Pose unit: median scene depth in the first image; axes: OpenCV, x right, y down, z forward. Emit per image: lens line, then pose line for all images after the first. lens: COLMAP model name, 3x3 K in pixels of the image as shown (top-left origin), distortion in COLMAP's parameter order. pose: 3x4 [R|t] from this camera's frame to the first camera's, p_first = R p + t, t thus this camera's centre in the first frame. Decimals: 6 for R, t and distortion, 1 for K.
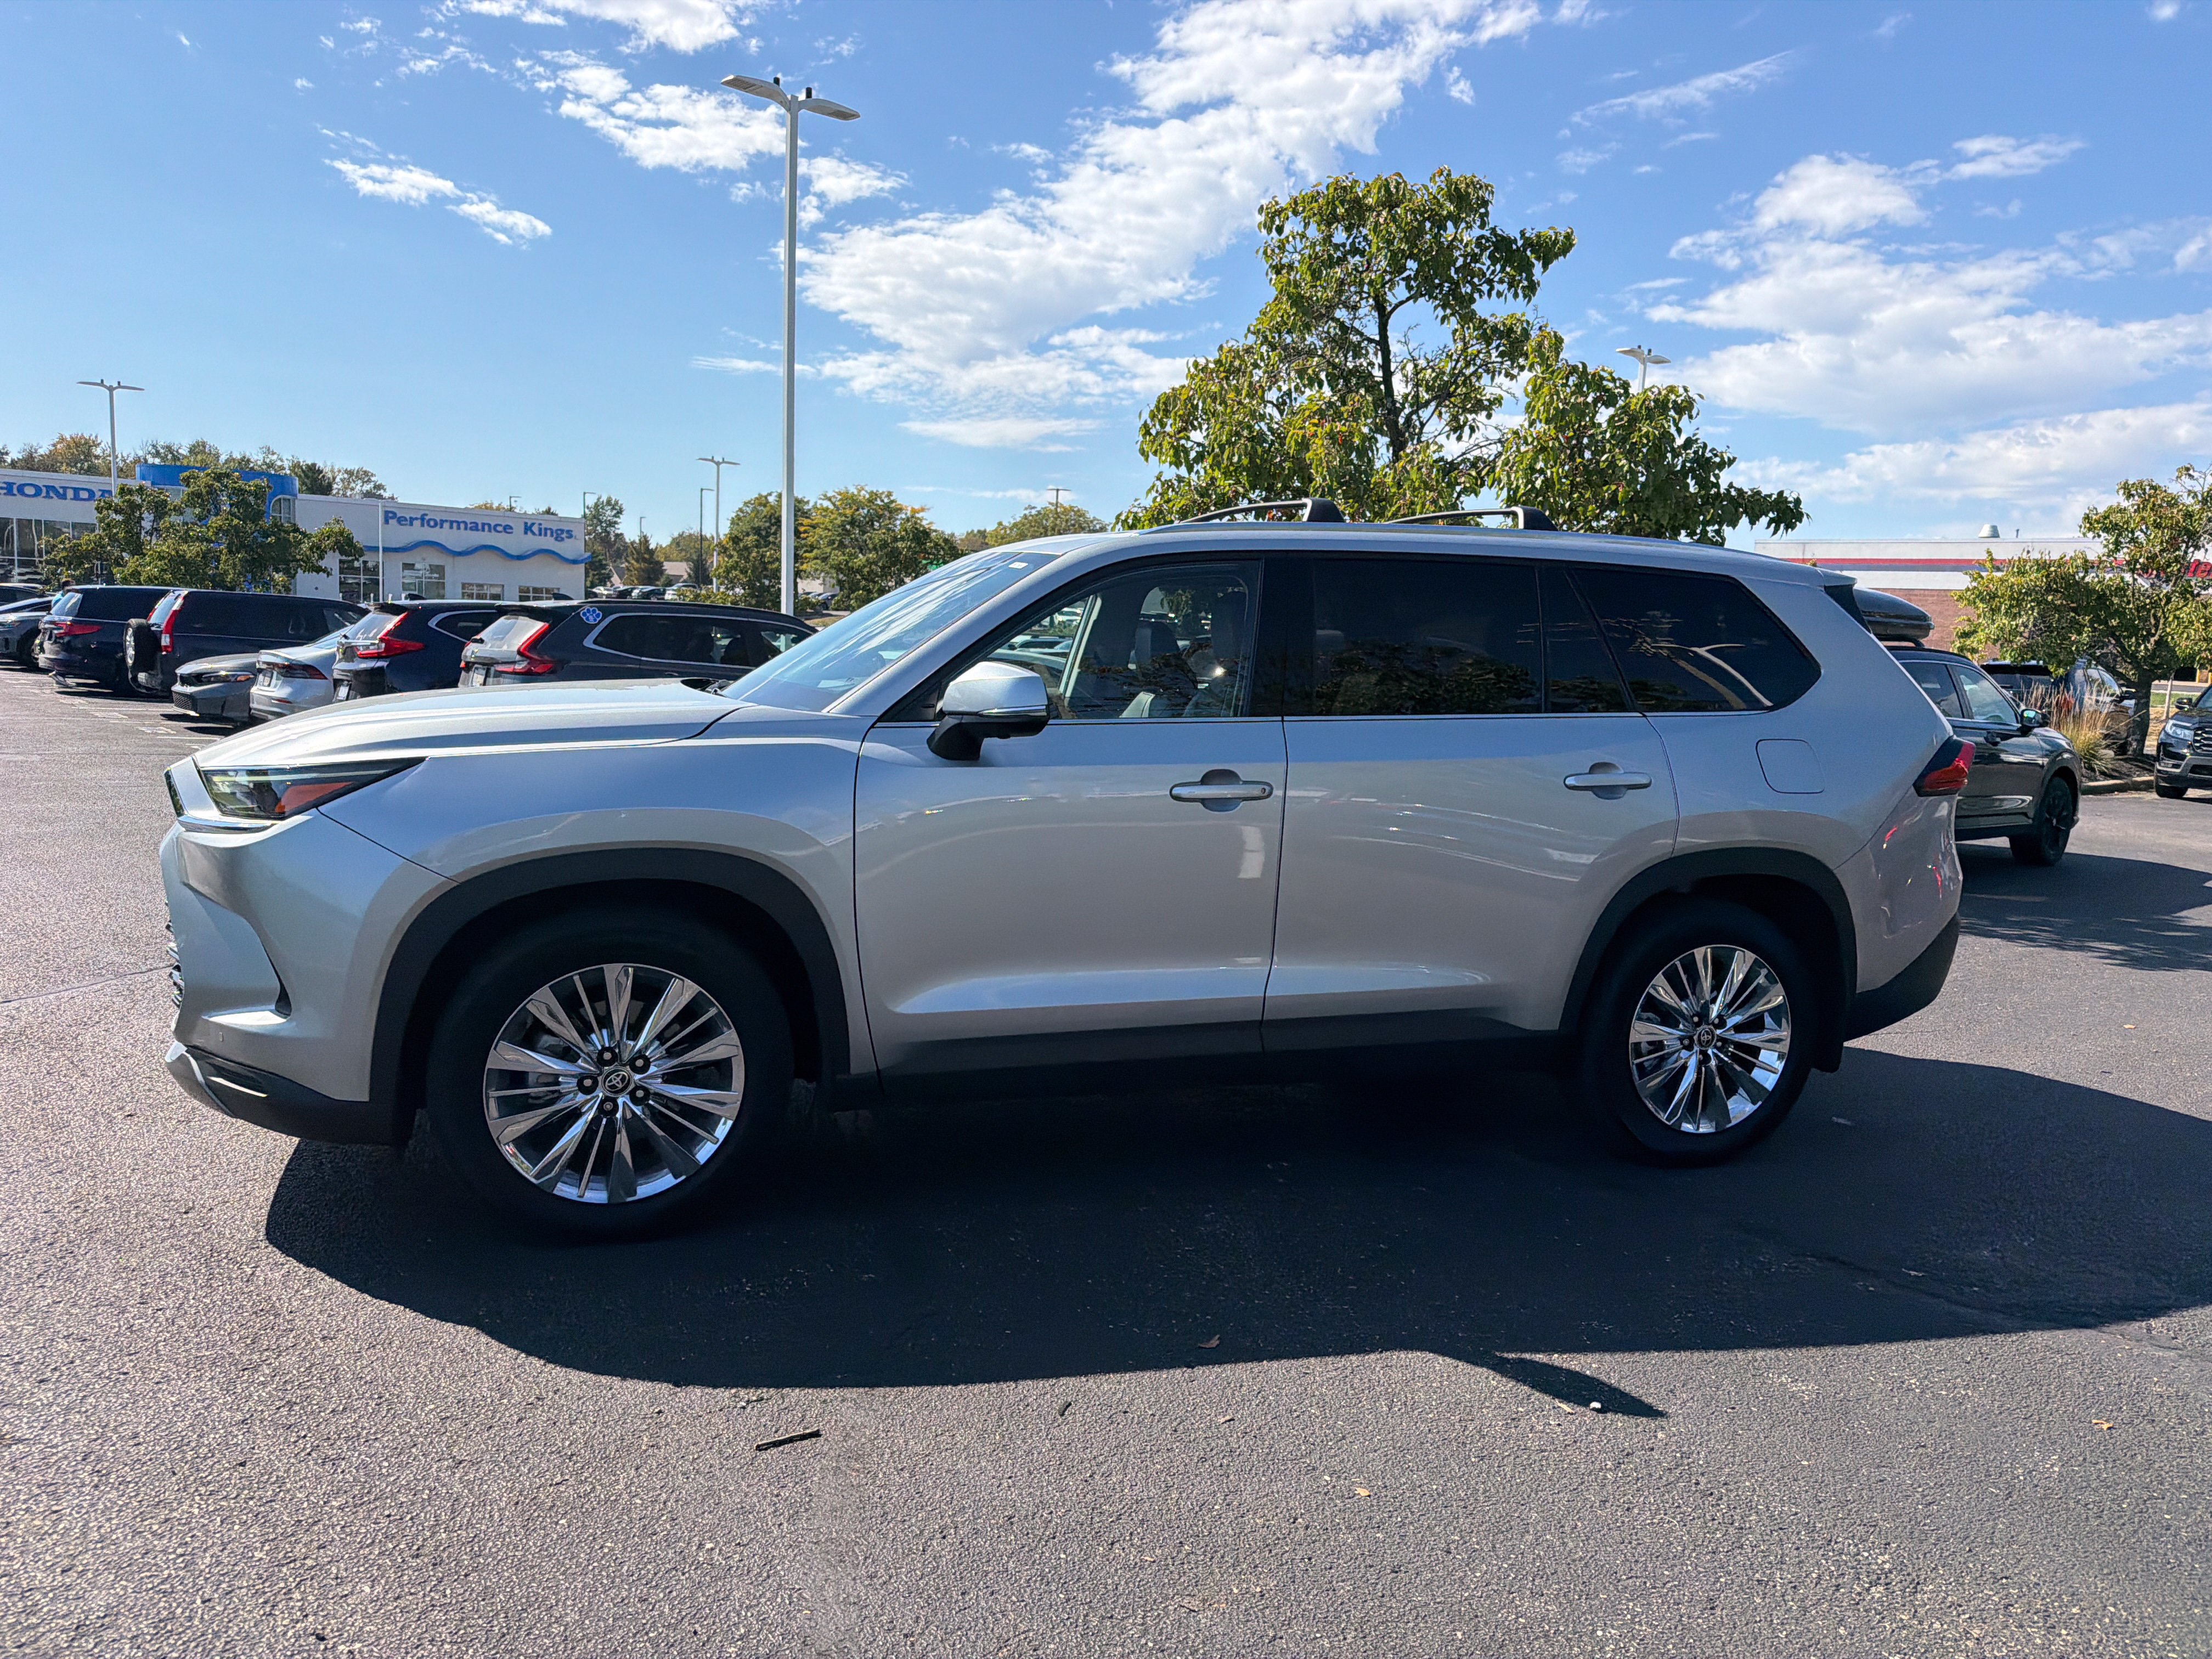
lens RADIAL K [[1571.2, 0, 1124.7], [0, 1571.2, 836.6], [0, 0, 1]] dist [0.016624, -0.021723]
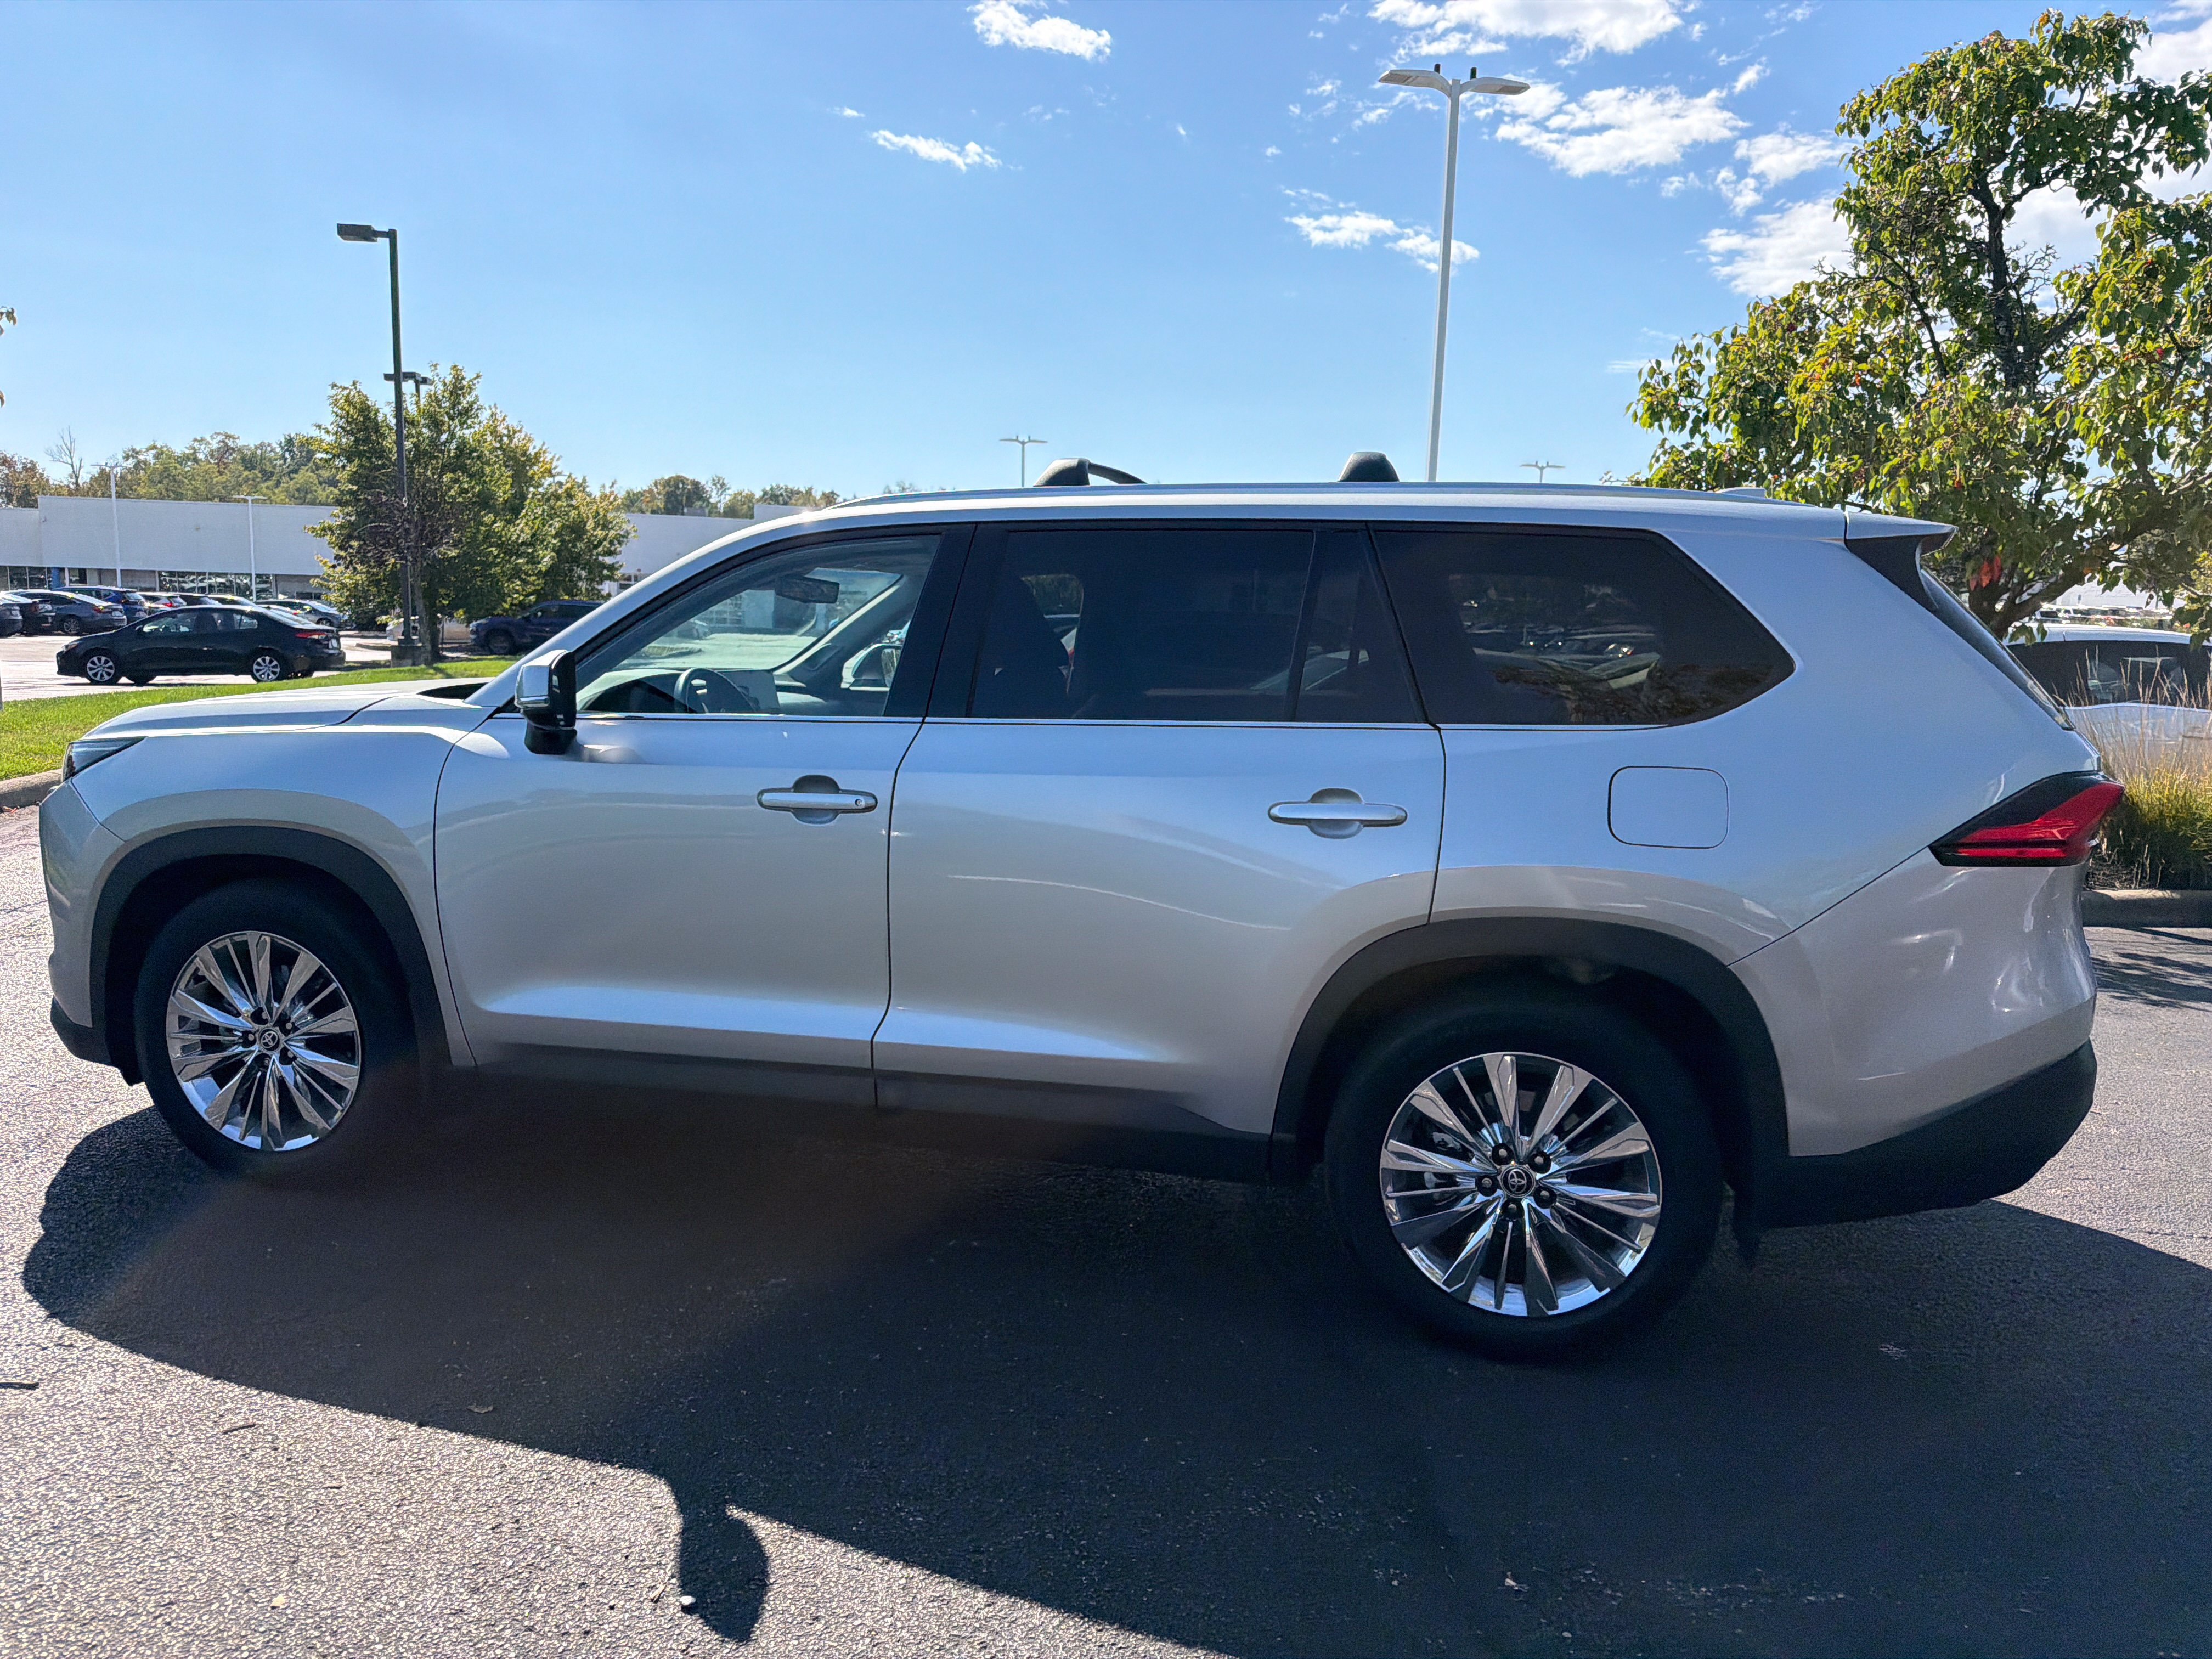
lens RADIAL K [[1571.2, 0, 1114.2], [0, 1571.2, 850.3], [0, 0, 1]] dist [0.016624, -0.021723]
pose [[0.848028, 0.061413, -0.526381, 0.258153], [-0.059764, 0.998009, 0.020156, -0.011154], [0.526570, 0.014366, 0.850010, 0.132459]]
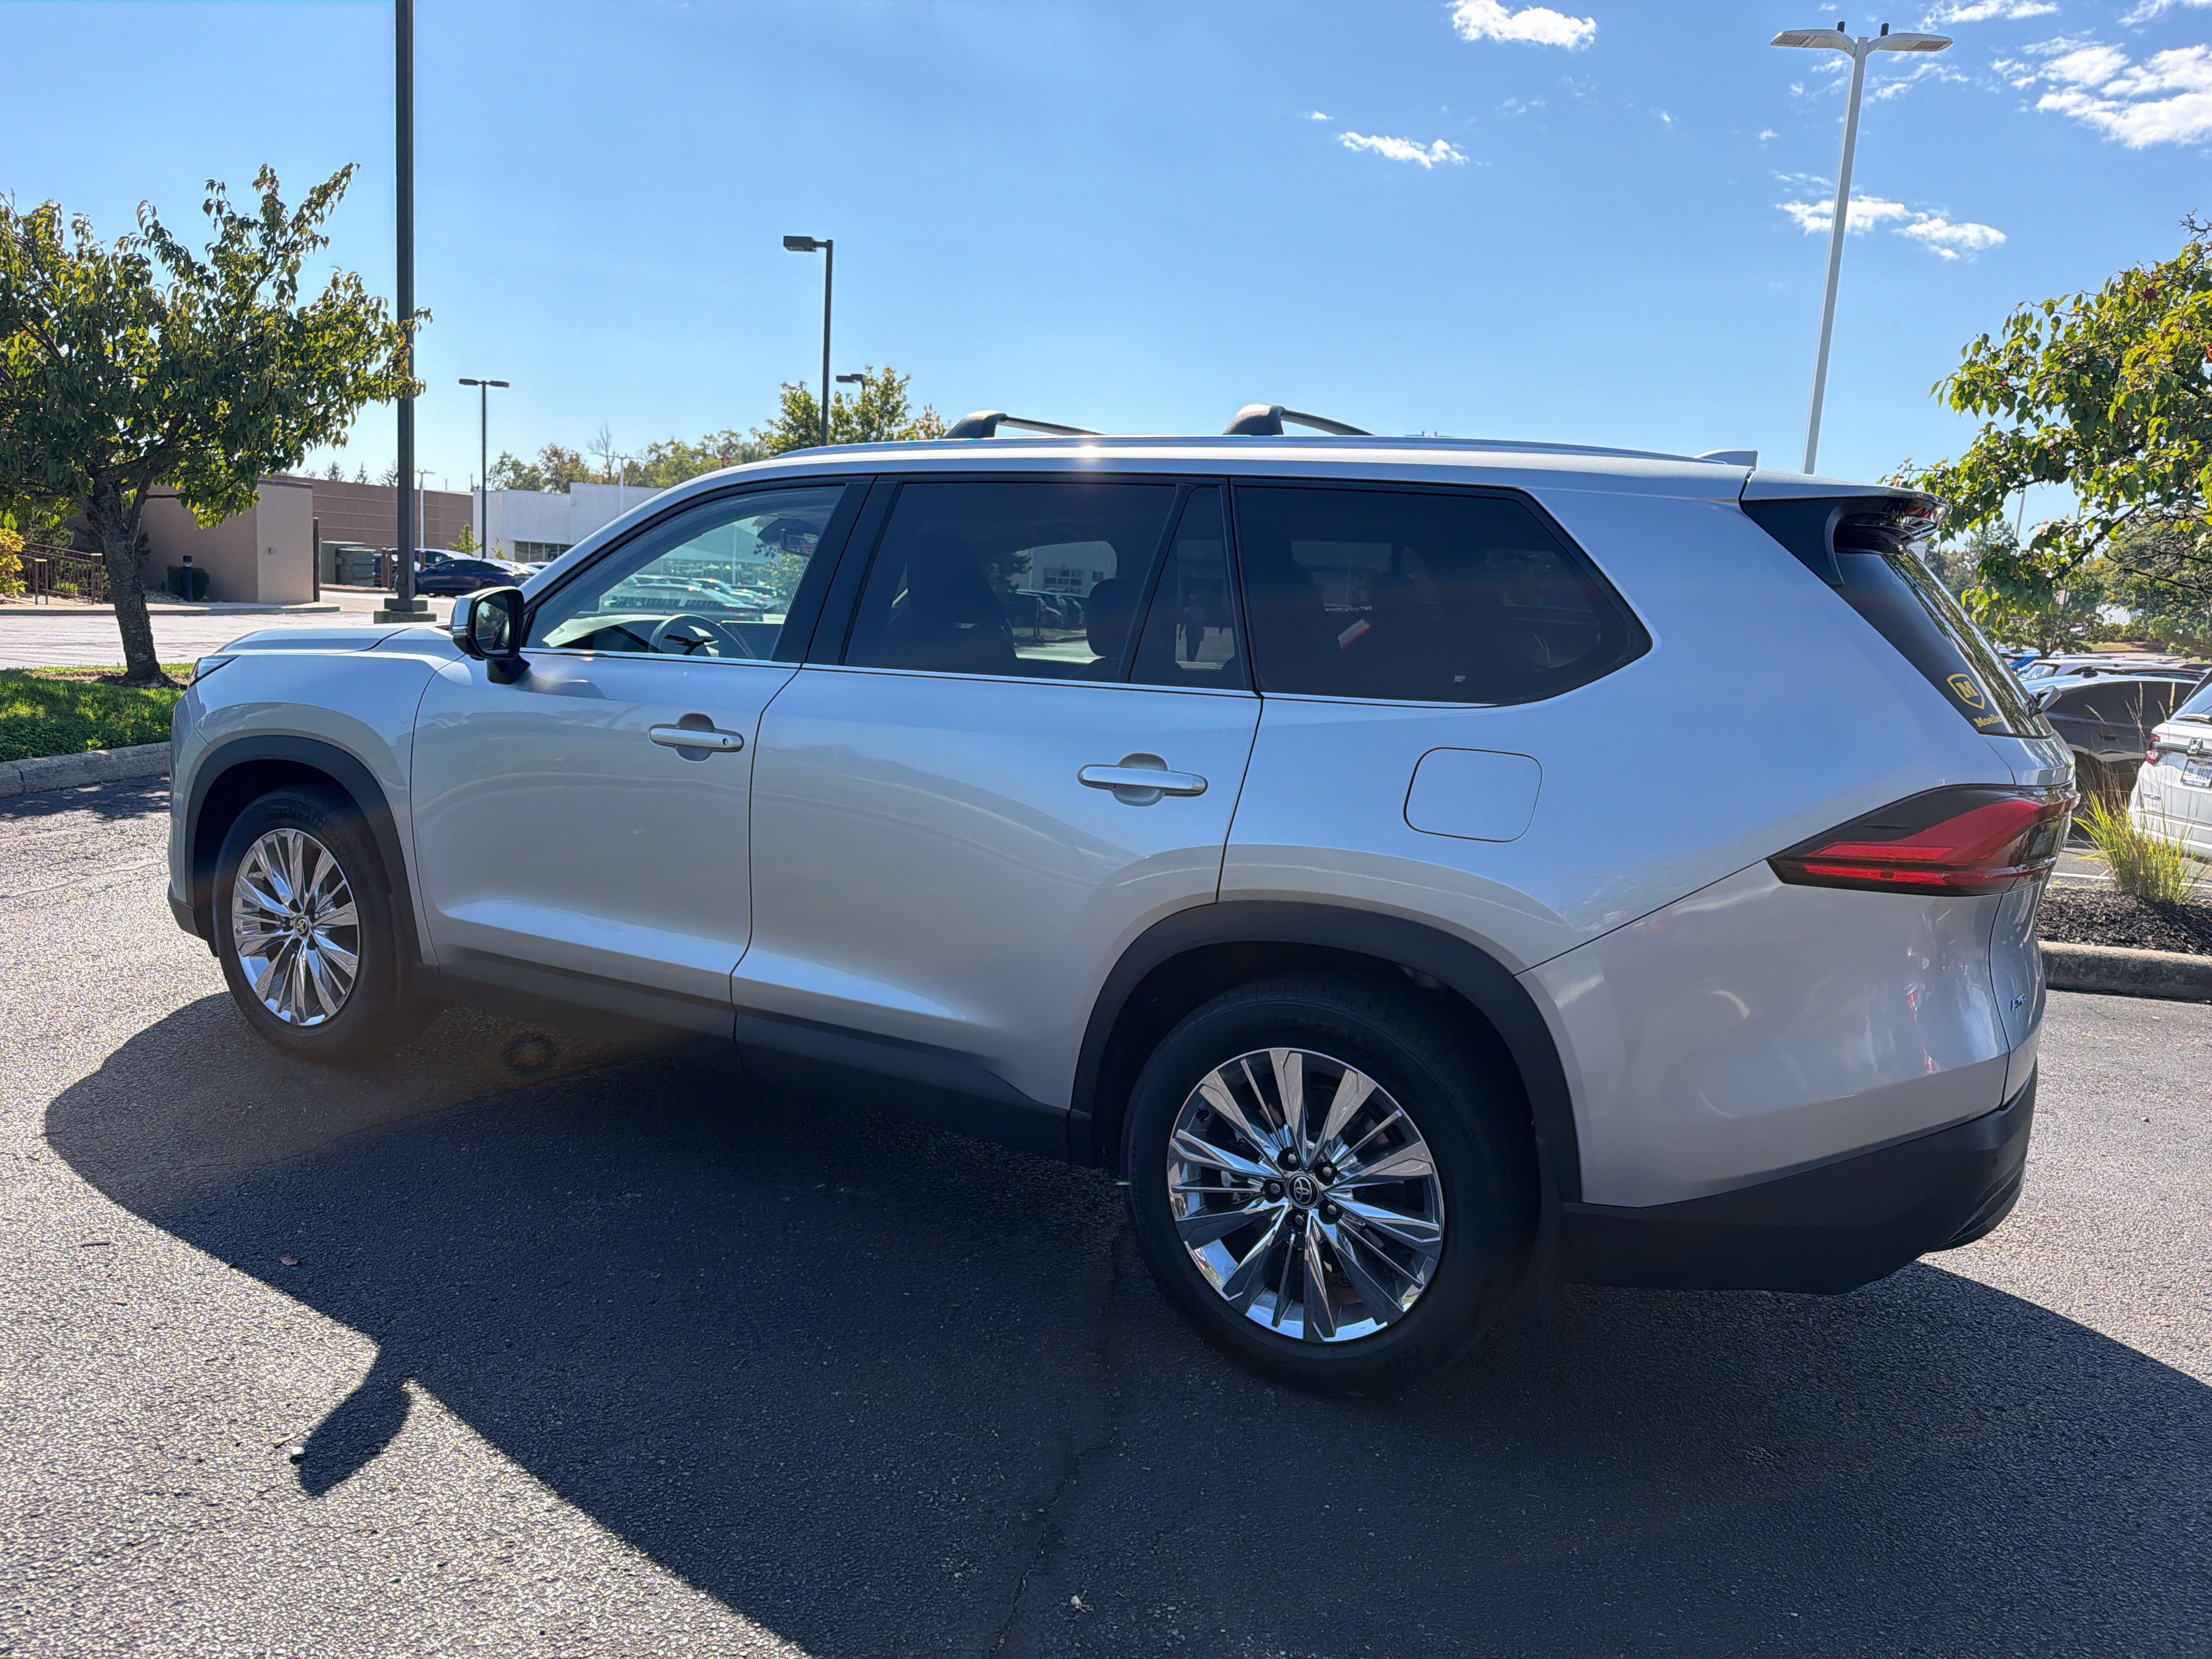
lens RADIAL K [[1571.2, 0, 1087.6], [0, 1571.2, 832.5], [0, 0, 1]] dist [0.016624, -0.021723]
pose [[0.664984, 0.113373, -0.738202, 0.344958], [-0.129246, 0.990967, 0.035766, -0.014181], [0.735589, 0.071626, 0.673631, 0.215397]]
